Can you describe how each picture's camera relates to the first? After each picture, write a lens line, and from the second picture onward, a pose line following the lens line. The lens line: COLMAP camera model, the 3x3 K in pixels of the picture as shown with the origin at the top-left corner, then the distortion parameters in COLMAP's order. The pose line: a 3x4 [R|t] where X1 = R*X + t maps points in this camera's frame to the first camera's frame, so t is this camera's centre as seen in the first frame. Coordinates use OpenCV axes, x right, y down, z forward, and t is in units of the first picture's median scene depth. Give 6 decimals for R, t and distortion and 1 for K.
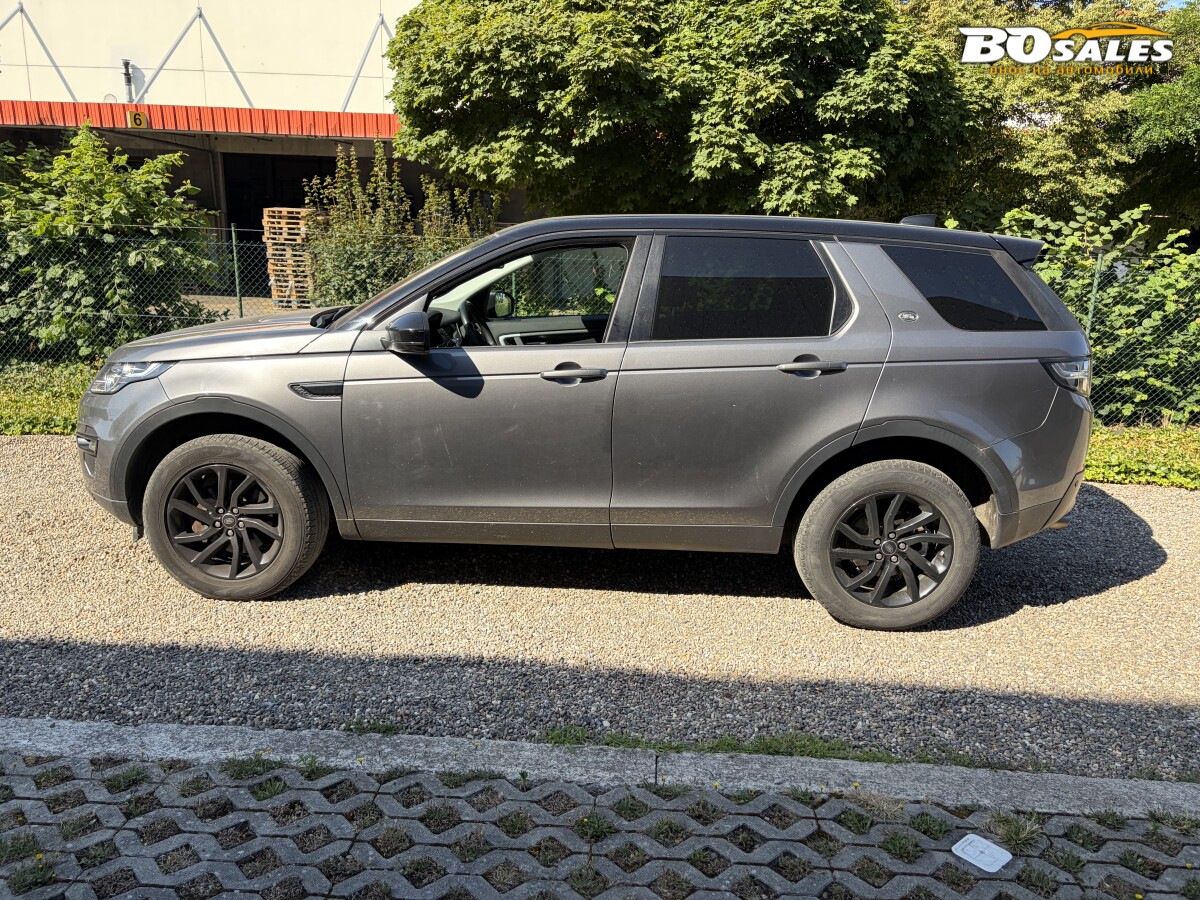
lens RADIAL K [[971.5, 0, 602.8], [0, 971.5, 452.3], [0, 0, 1]] dist [0.024917, -0.002038]
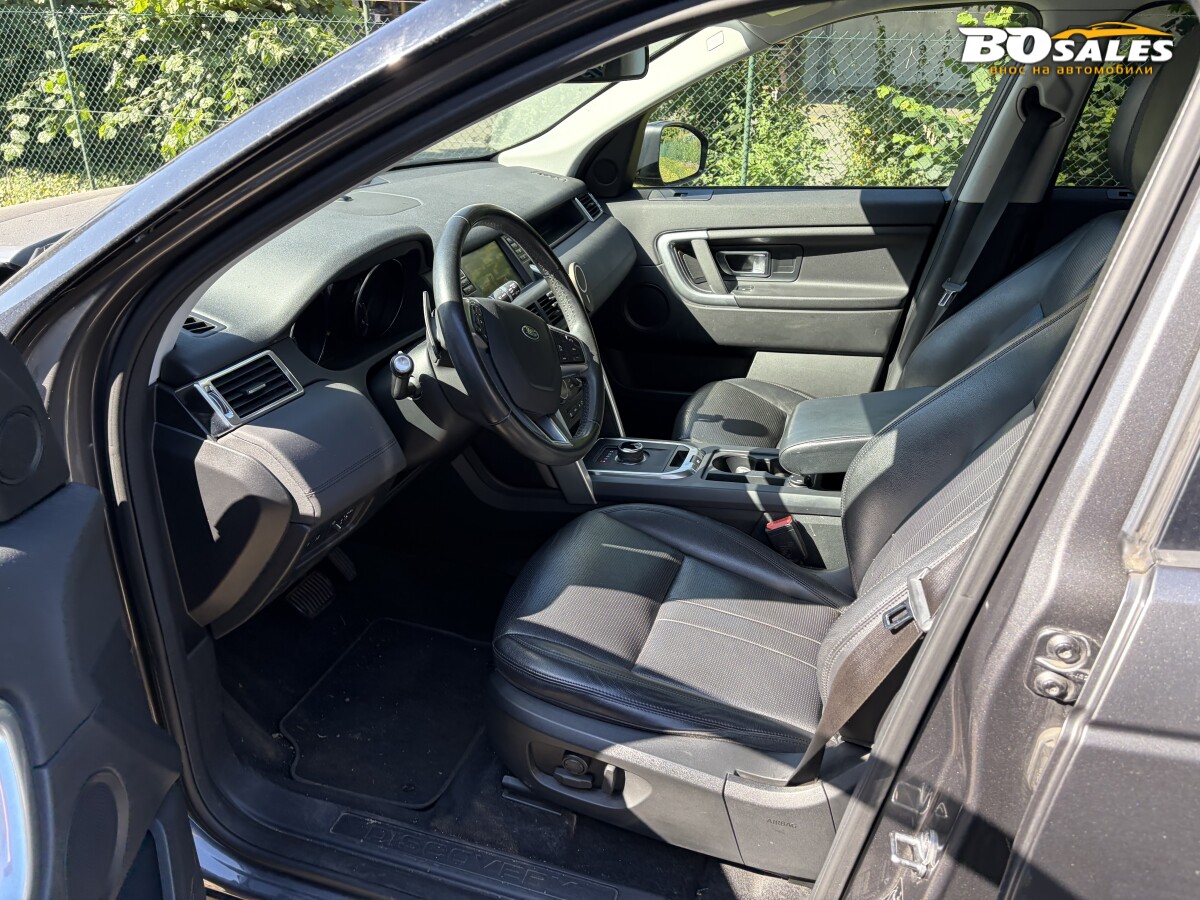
lens RADIAL K [[971.5, 0, 602.8], [0, 971.5, 452.3], [0, 0, 1]] dist [0.024917, -0.002038]
pose [[0.968104, 0.088993, -0.234212, -0.010522], [-0.039606, 0.977396, 0.207672, -0.056357], [0.247399, -0.191772, 0.949746, 0.279392]]
